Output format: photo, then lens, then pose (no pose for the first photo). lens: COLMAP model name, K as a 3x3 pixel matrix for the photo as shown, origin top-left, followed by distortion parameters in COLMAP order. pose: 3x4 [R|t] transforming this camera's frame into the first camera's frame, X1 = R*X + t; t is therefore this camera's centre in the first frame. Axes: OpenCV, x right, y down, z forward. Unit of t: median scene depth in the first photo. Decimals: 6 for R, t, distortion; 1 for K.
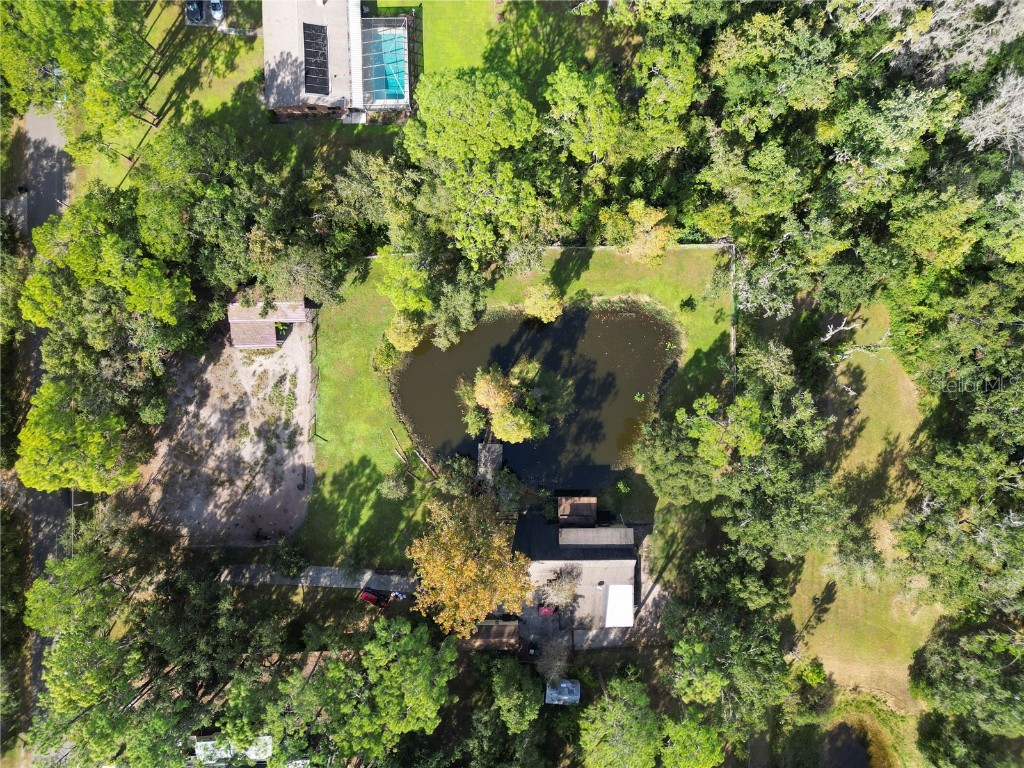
lens RADIAL K [[729.9, 0, 513.0], [0, 729.9, 381.4], [0, 0, 1]] dist [0.084142, -0.083754]
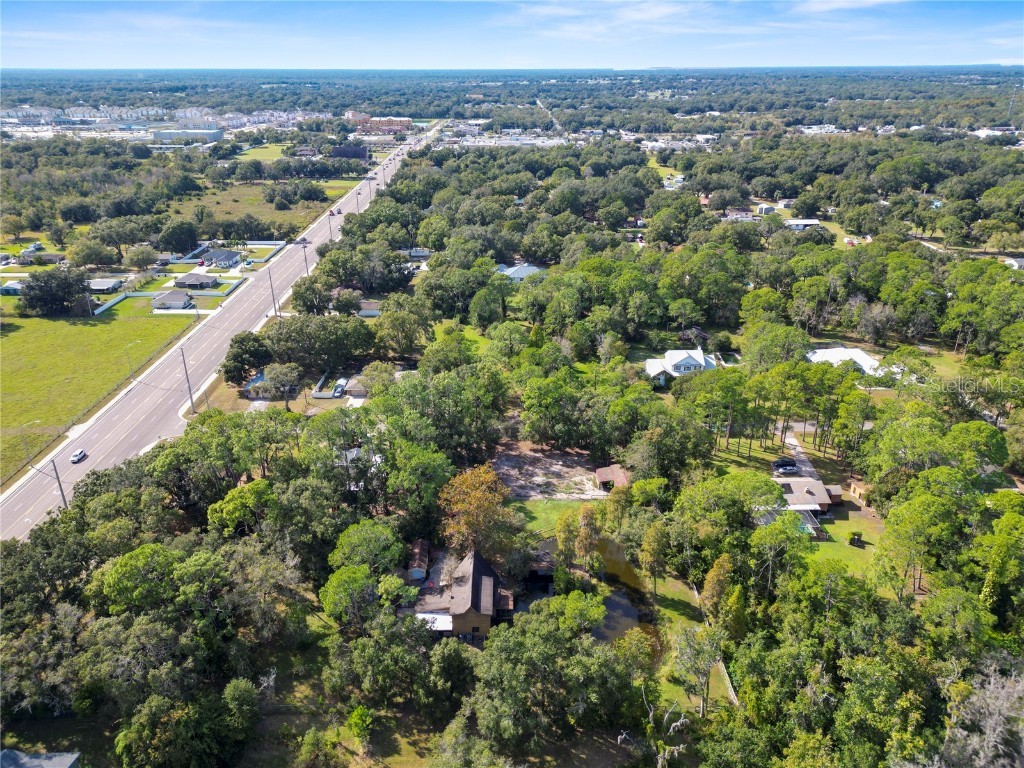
lens RADIAL K [[729.9, 0, 513.0], [0, 729.9, 381.4], [0, 0, 1]] dist [0.084142, -0.083754]
pose [[0.005419, 0.388816, -0.921299, 1.157964], [-0.999905, 0.013779, -0.000066, 0.151236], [0.012669, 0.921212, 0.388854, 0.105472]]
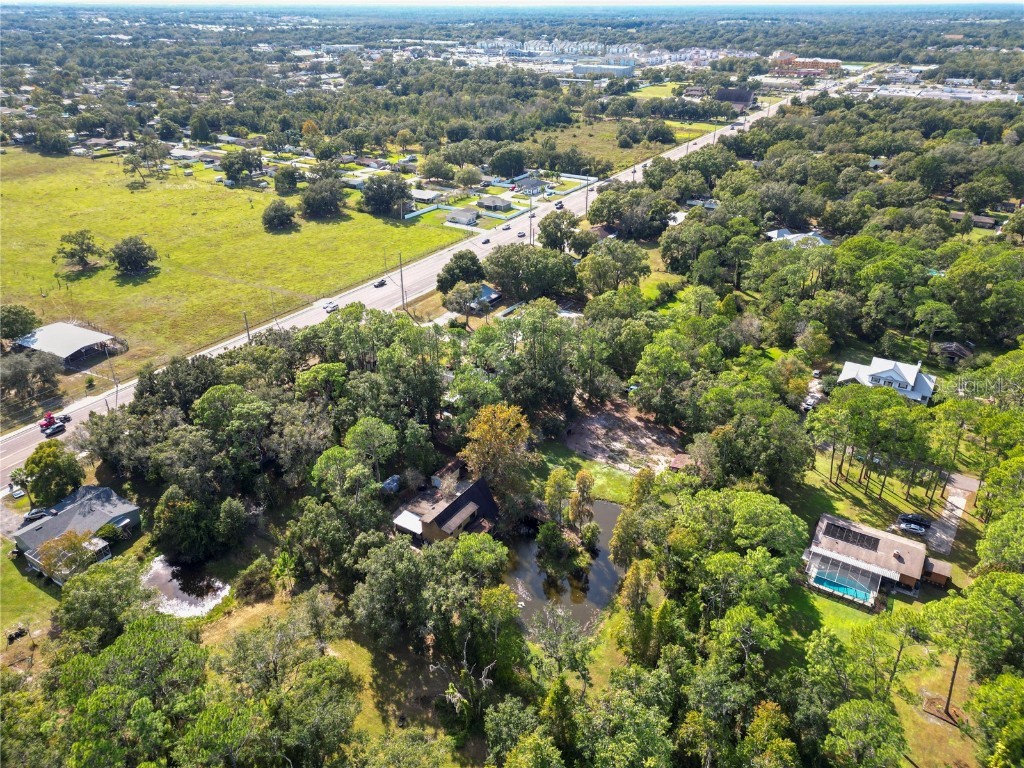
lens RADIAL K [[729.9, 0, 513.0], [0, 729.9, 381.4], [0, 0, 1]] dist [0.084142, -0.083754]
pose [[-0.542856, 0.377969, -0.749965, 0.995577], [-0.839826, -0.243953, 0.484953, -0.490863], [0.000340, 0.893099, 0.449859, 0.101195]]
